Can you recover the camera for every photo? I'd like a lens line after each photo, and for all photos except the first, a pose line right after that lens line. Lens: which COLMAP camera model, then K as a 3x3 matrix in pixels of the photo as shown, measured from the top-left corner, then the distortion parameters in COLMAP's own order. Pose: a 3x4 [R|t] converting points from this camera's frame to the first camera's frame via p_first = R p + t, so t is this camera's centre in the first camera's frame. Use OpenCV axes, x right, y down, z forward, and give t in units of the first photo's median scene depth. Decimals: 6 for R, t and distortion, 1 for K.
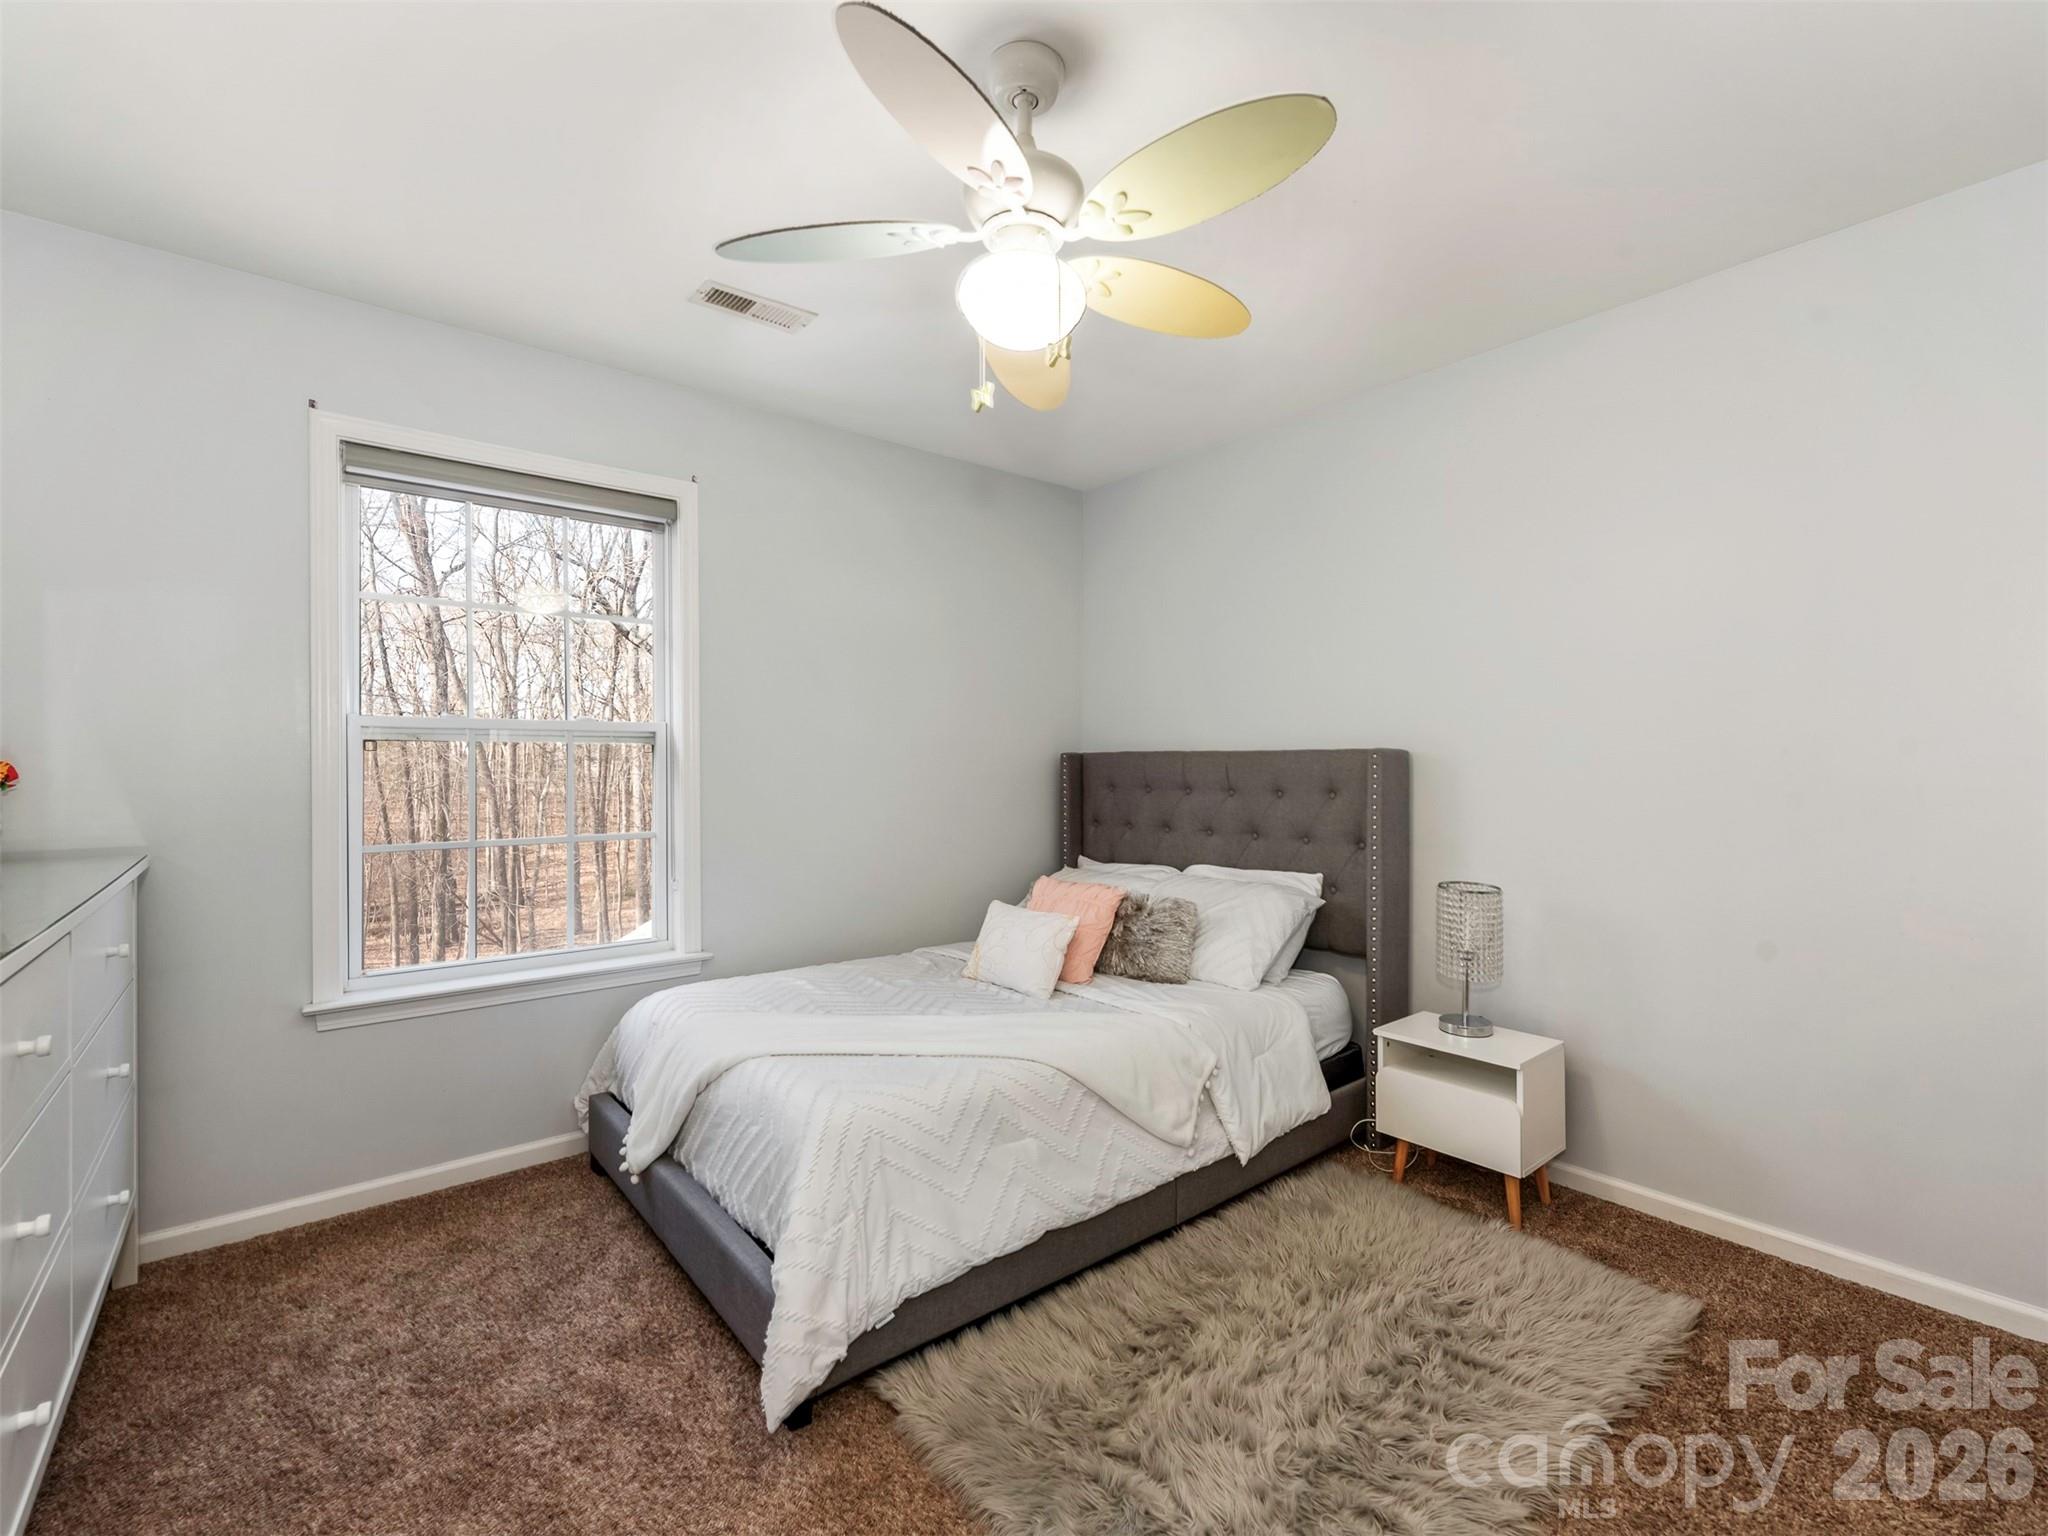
lens RADIAL K [[917.9, 0, 1084.9], [0, 917.9, 763.6], [0, 0, 1]] dist [0.005602, 0.001355]
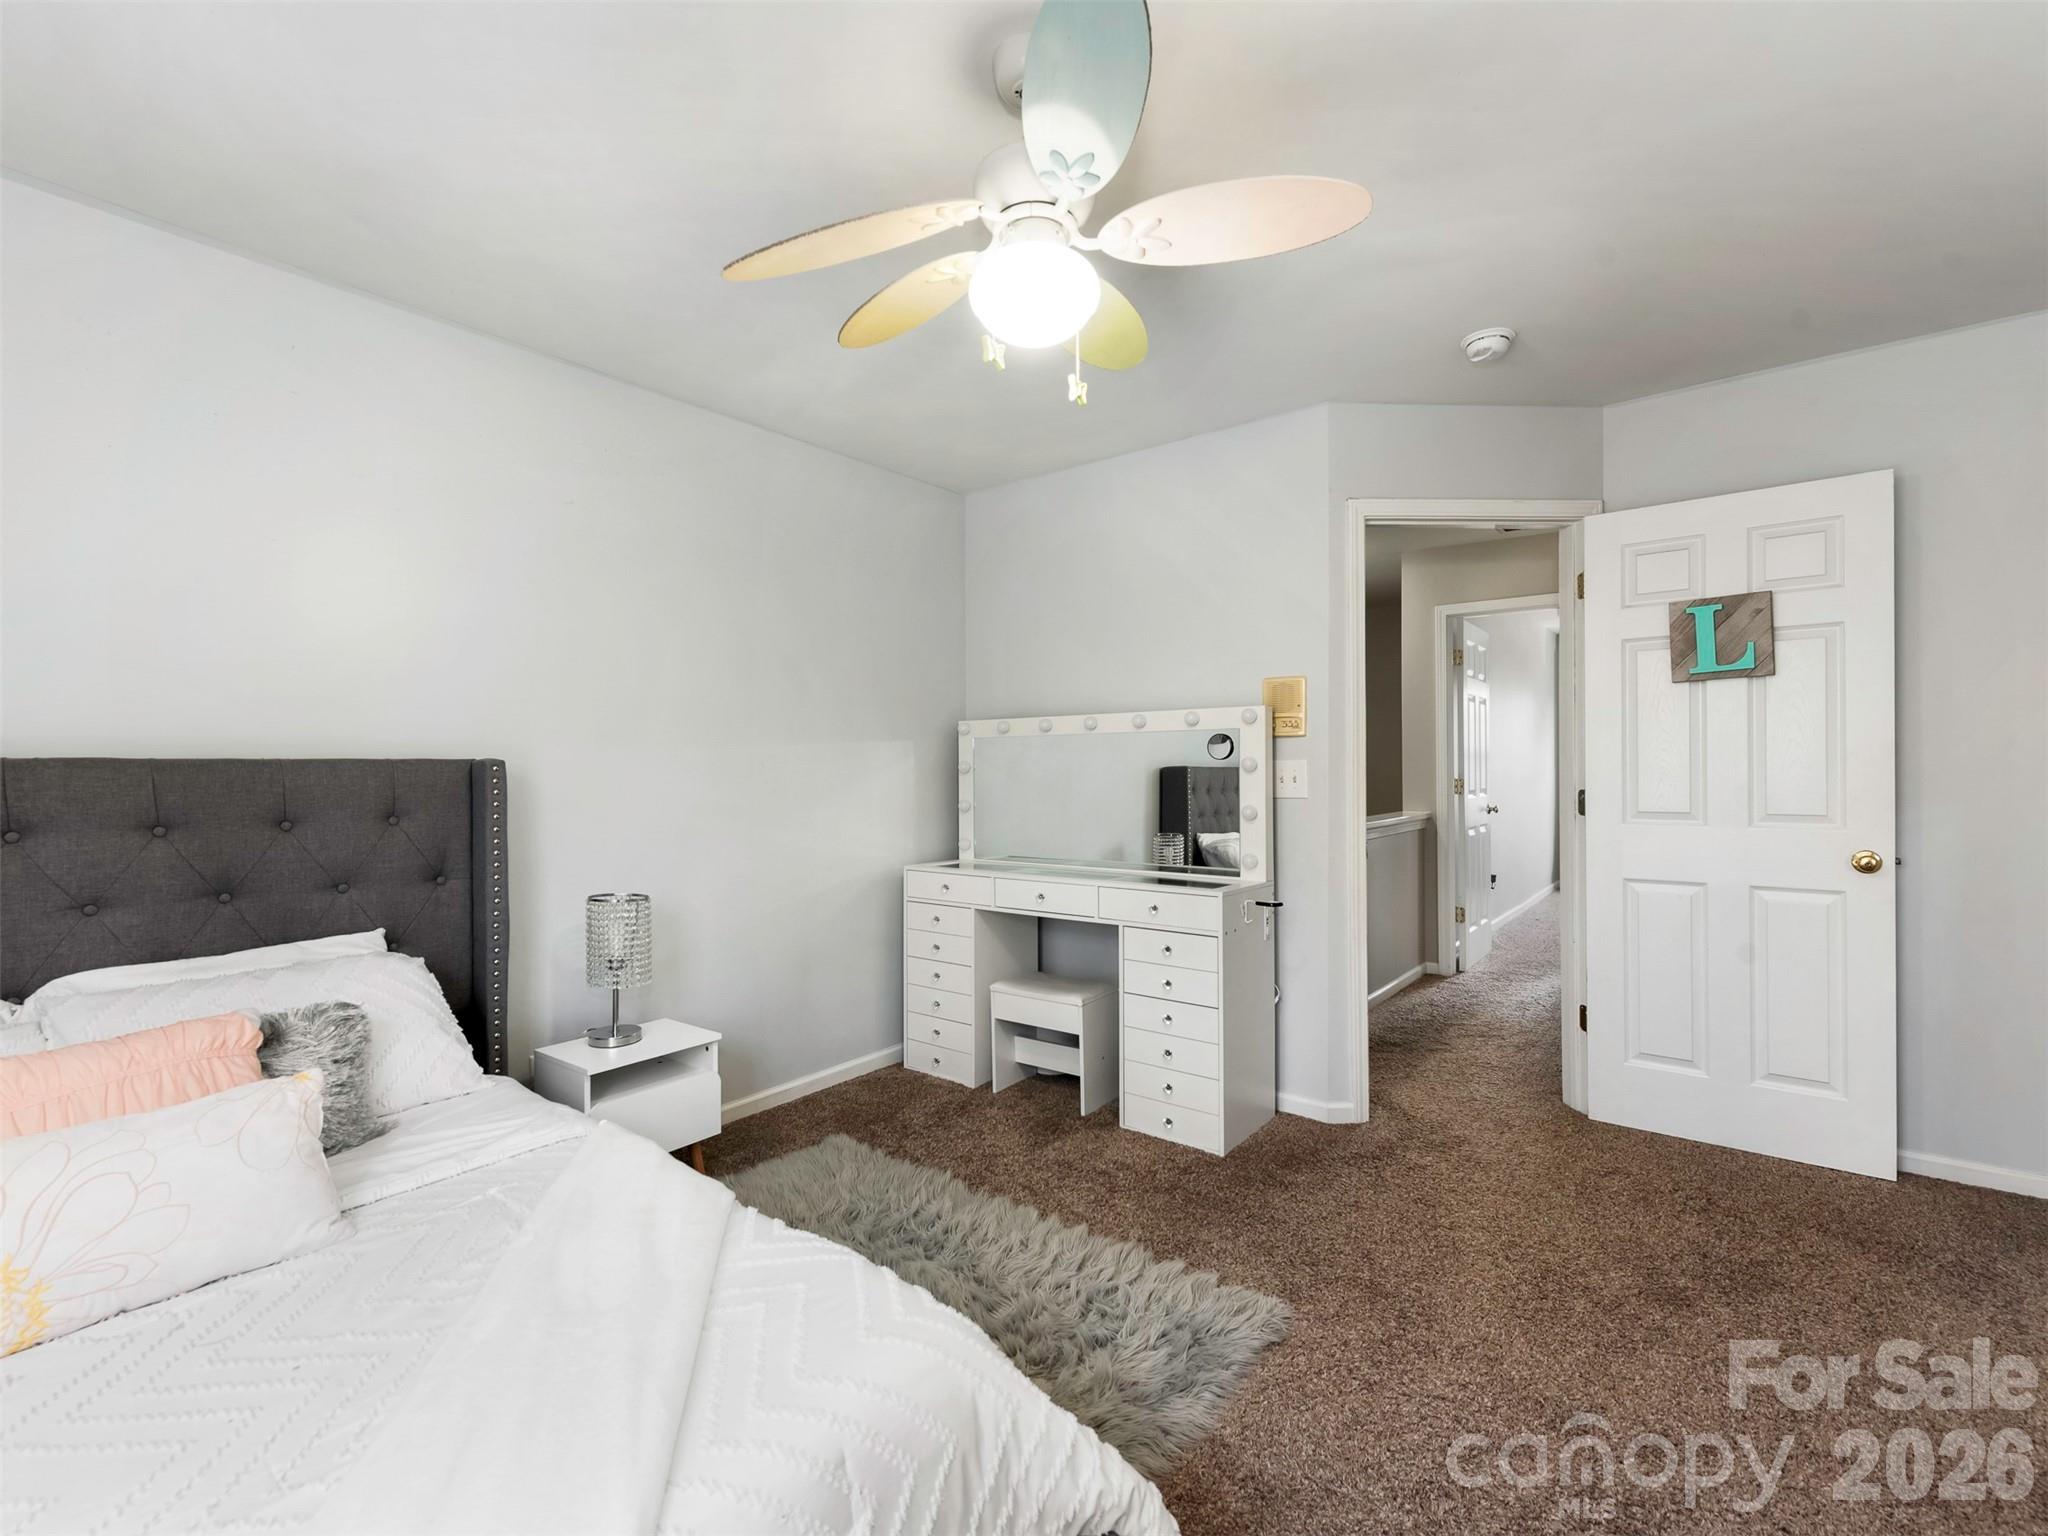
lens RADIAL K [[917.9, 0, 1015.7], [0, 917.9, 765.5], [0, 0, 1]] dist [0.005602, 0.001355]
pose [[-0.196494, 0.004198, 0.980496, -0.569321], [0.005310, 0.999981, -0.003218, -0.004324], [-0.980491, 0.004574, -0.196513, 0.664592]]
